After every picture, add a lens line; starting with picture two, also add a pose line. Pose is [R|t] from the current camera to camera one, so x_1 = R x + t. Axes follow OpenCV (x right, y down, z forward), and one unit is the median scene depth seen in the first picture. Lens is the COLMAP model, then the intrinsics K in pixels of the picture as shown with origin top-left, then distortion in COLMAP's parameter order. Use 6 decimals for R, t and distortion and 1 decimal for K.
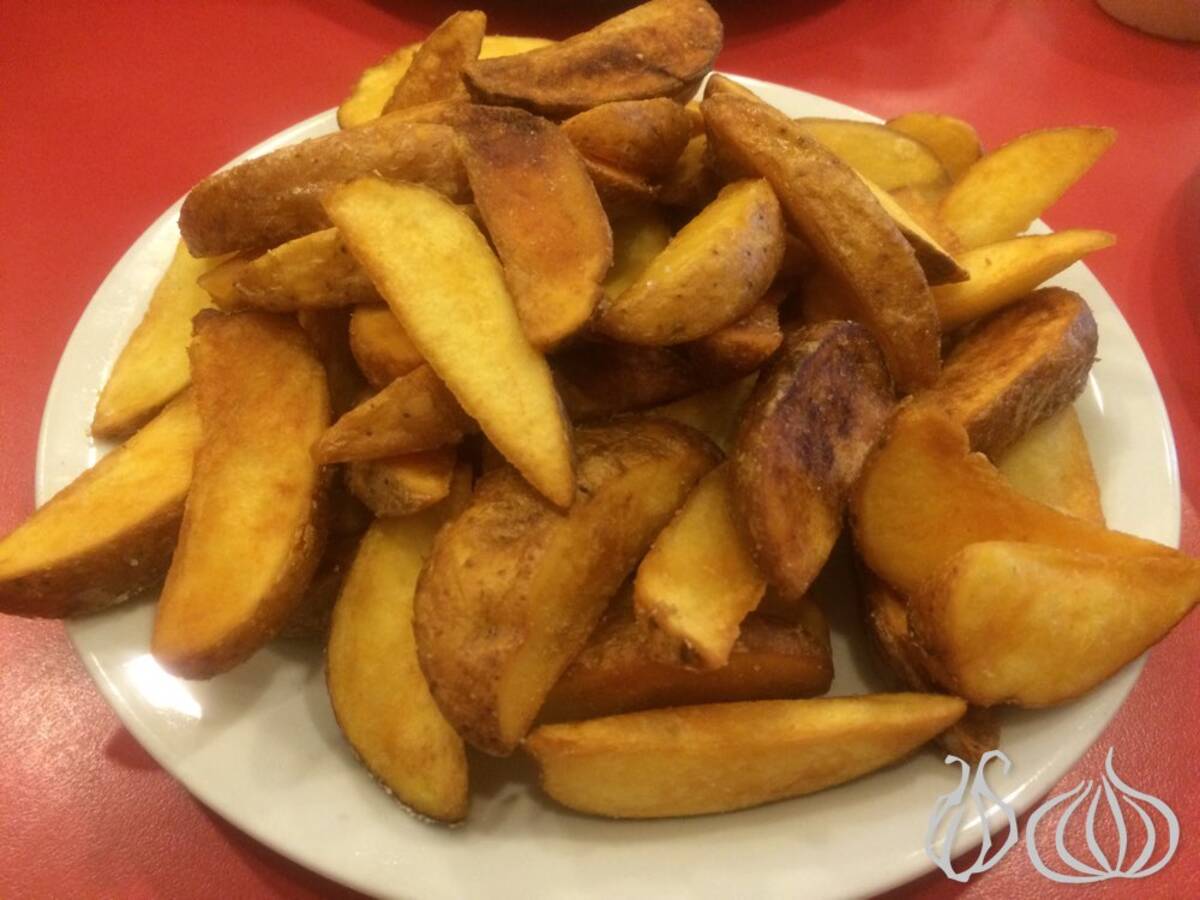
lens RADIAL K [[1019.2, 0, 601.2], [0, 1019.2, 450.6], [0, 0, 1]] dist [0.084782, -0.125697]
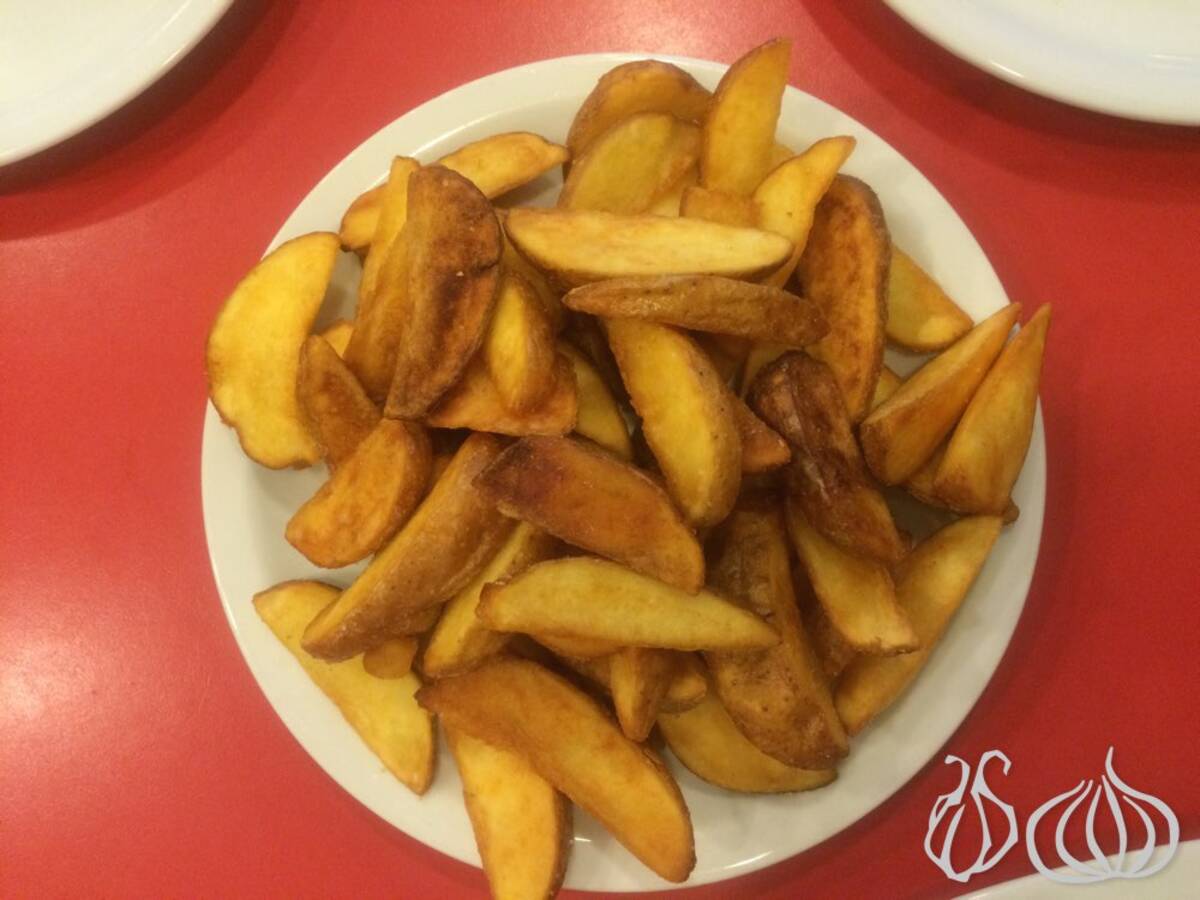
lens RADIAL K [[1019.2, 0, 594.4], [0, 1019.2, 447.6], [0, 0, 1]] dist [0.084782, -0.125697]
pose [[0.673862, -0.738516, 0.022432, -0.035308], [0.621688, 0.583145, 0.522921, -0.925291], [-0.399267, -0.338431, 0.852086, -0.098063]]
